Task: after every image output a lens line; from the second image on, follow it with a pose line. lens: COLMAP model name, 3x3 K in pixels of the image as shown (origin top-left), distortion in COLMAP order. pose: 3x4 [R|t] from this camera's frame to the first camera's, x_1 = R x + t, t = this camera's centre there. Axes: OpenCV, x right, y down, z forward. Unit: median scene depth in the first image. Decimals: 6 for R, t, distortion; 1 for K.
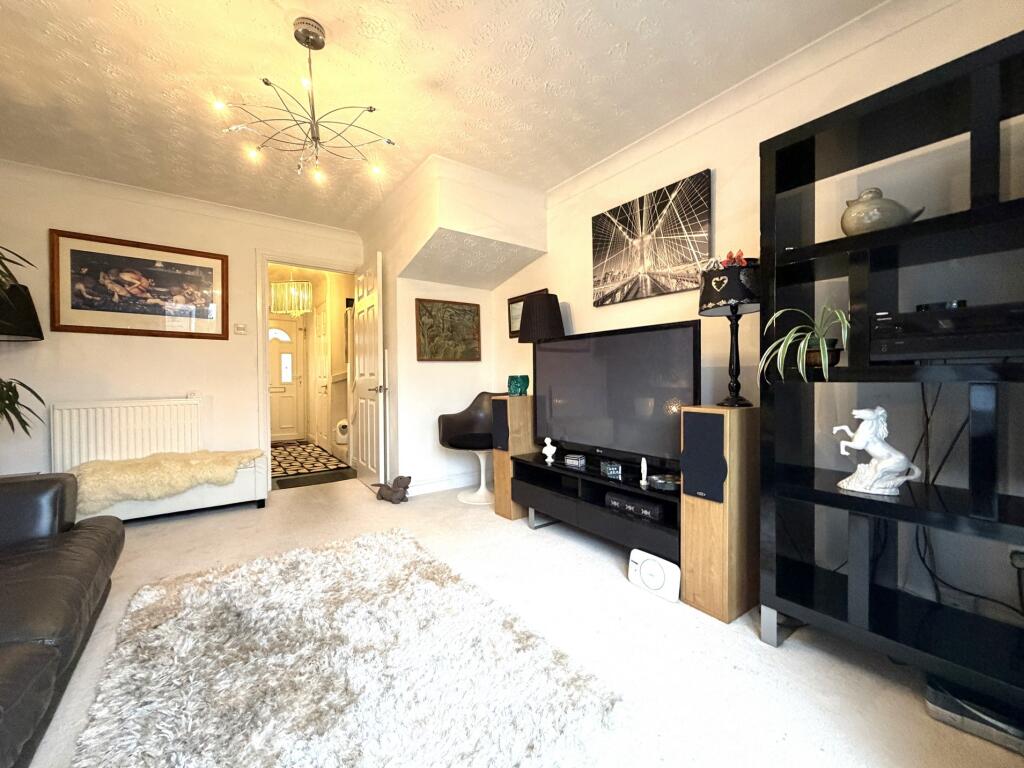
lens RADIAL K [[409.6, 0, 512.0], [0, 409.6, 384.0], [0, 0, 1]] dist [-0.001081, -0.000114]
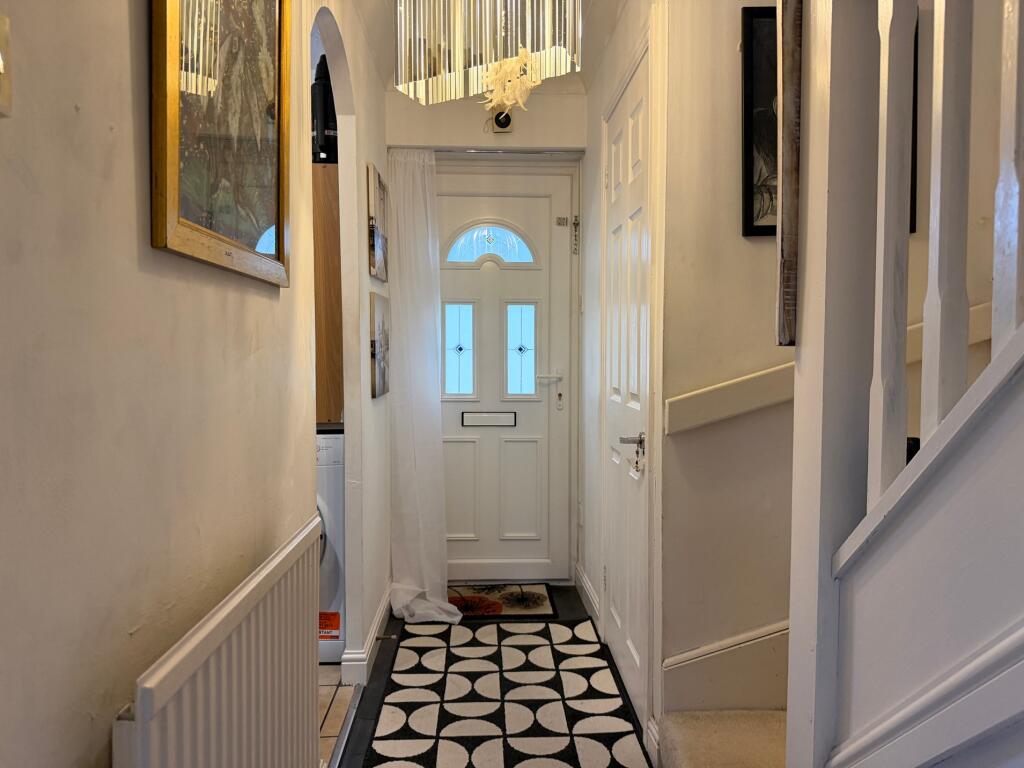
lens RADIAL K [[715.6, 0, 512.0], [0, 715.6, 384.0], [0, 0, 1]] dist [-0.000716, -0.000215]
pose [[0.831191, 0.030200, -0.555166, -0.692344], [-0.013051, 0.999308, 0.034821, -0.088554], [0.555833, -0.021697, 0.831010, 1.489699]]
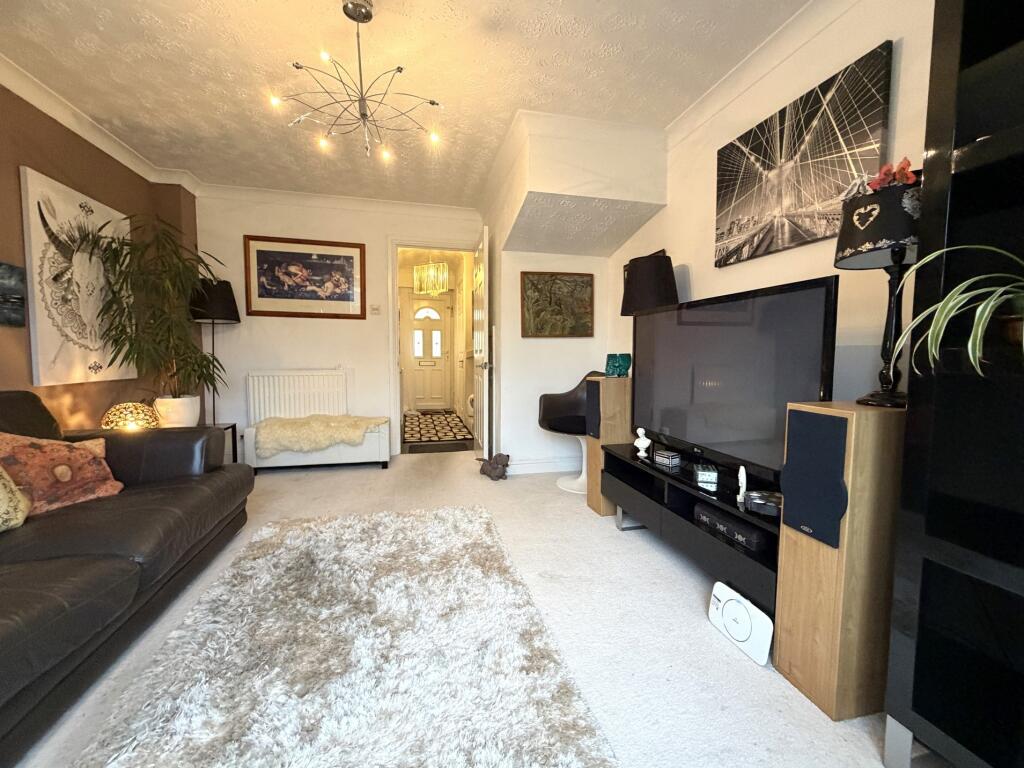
lens RADIAL K [[416.0, 0, 512.0], [0, 416.0, 384.0], [0, 0, 1]] dist [0.000089, -0.000076]
pose [[0.921741, 0.039185, -0.385822, 0.196408], [-0.016914, 0.997997, 0.060952, -0.008885], [0.387438, -0.049657, 0.920557, 0.124962]]
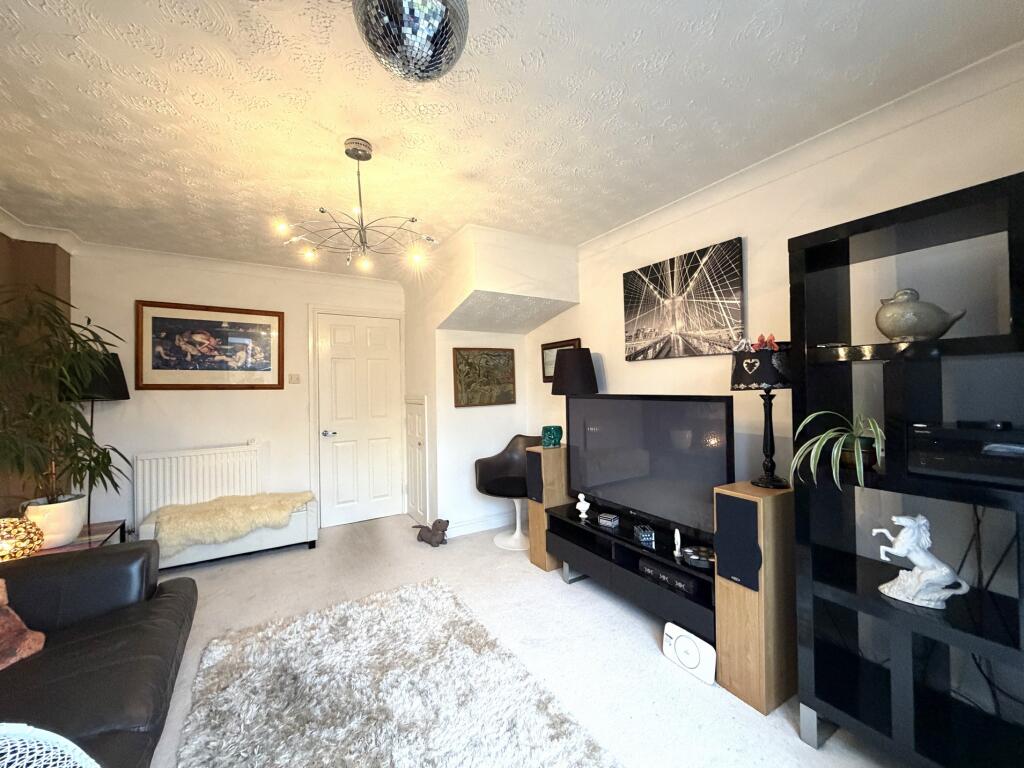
lens RADIAL K [[406.1, 0, 512.0], [0, 406.1, 384.0], [0, 0, 1]] dist [0.000015, -0.000225]
pose [[0.996257, -0.007697, -0.086093, 0.005782], [0.005897, 0.999759, -0.021142, -0.140387], [0.086235, 0.020555, 0.996063, -0.032639]]
